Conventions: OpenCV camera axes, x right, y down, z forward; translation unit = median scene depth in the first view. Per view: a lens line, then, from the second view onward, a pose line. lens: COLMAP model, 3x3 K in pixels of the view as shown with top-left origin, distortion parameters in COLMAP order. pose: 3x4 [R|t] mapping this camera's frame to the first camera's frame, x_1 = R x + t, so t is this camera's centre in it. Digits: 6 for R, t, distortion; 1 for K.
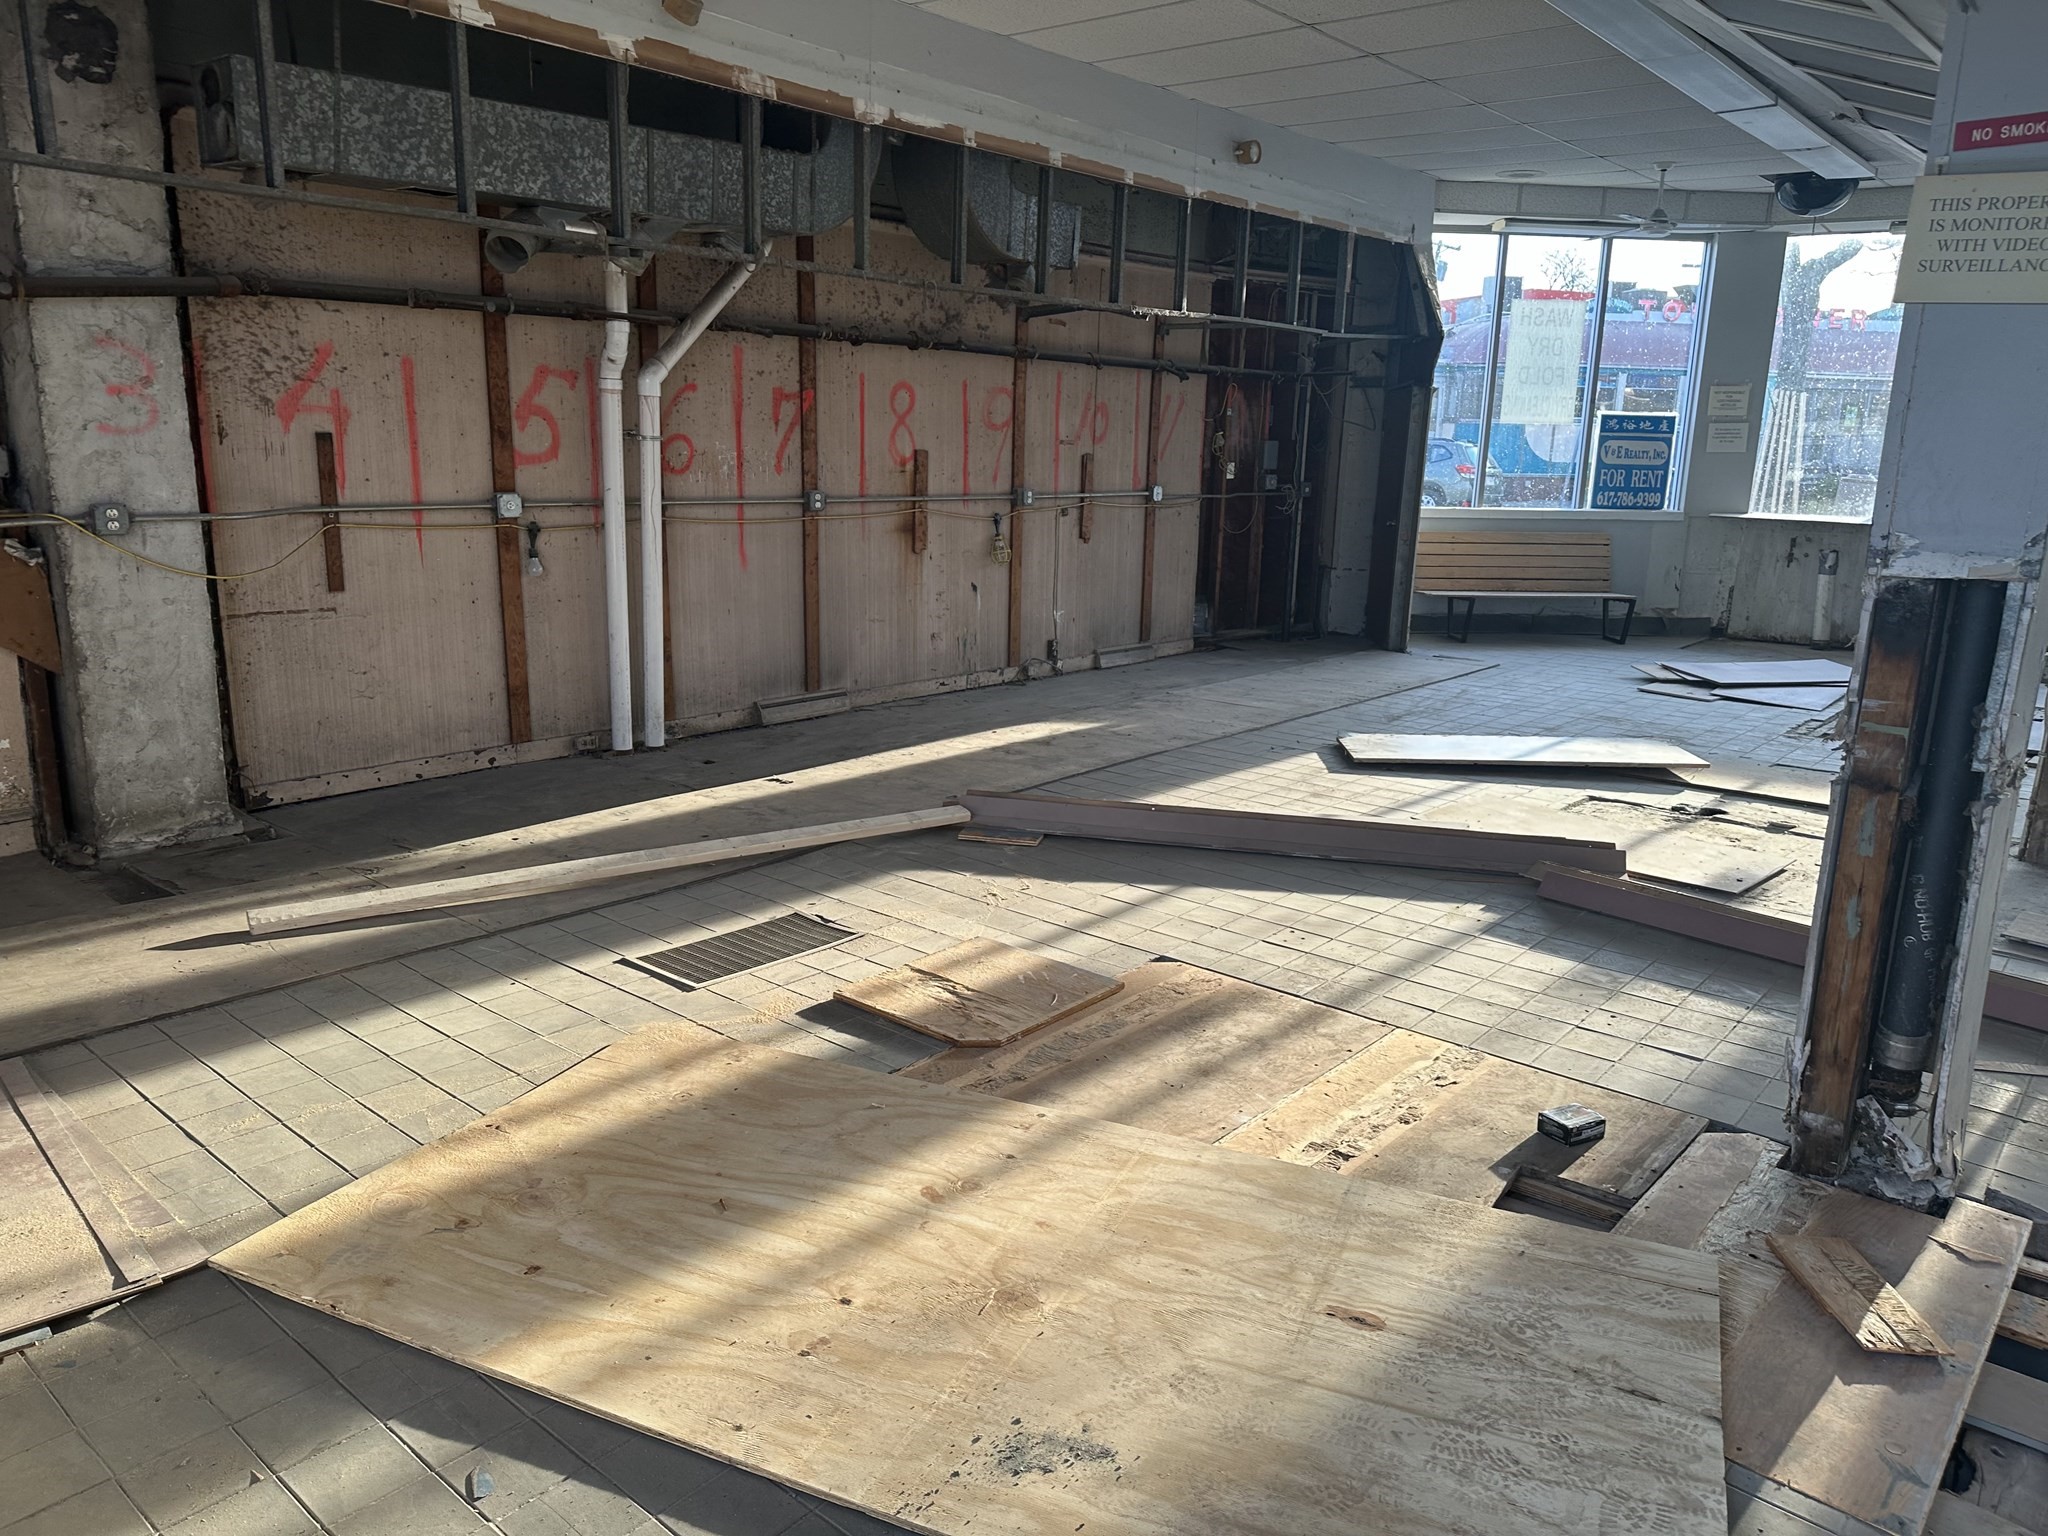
lens RADIAL K [[1436.3, 0, 1022.4], [0, 1436.3, 765.1], [0, 0, 1]] dist [0.001372, -0.002518]
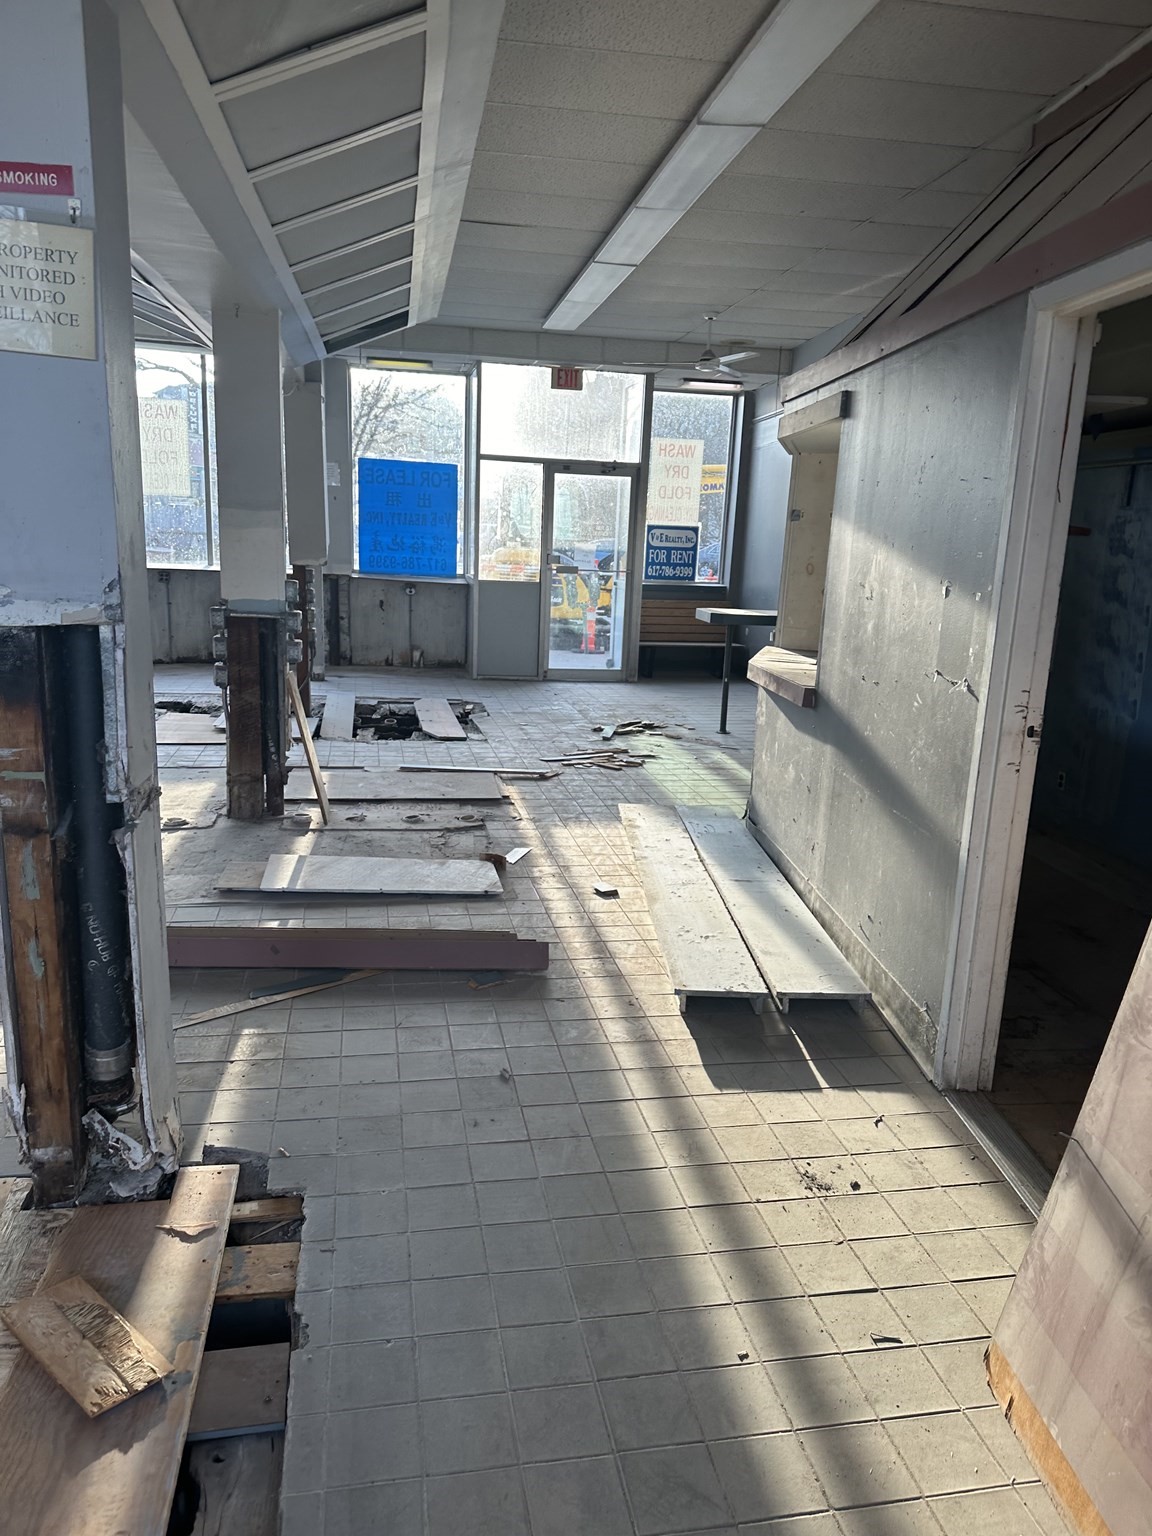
lens RADIAL K [[1077.2, 0, 576.0], [0, 1077.2, 772.1], [0, 0, 1]] dist [0.001372, -0.002518]
pose [[0.617402, -0.166372, 0.768853, 0.249512], [0.152260, 0.984170, 0.090697, -0.035979], [-0.771772, 0.061069, 0.632961, 0.210369]]
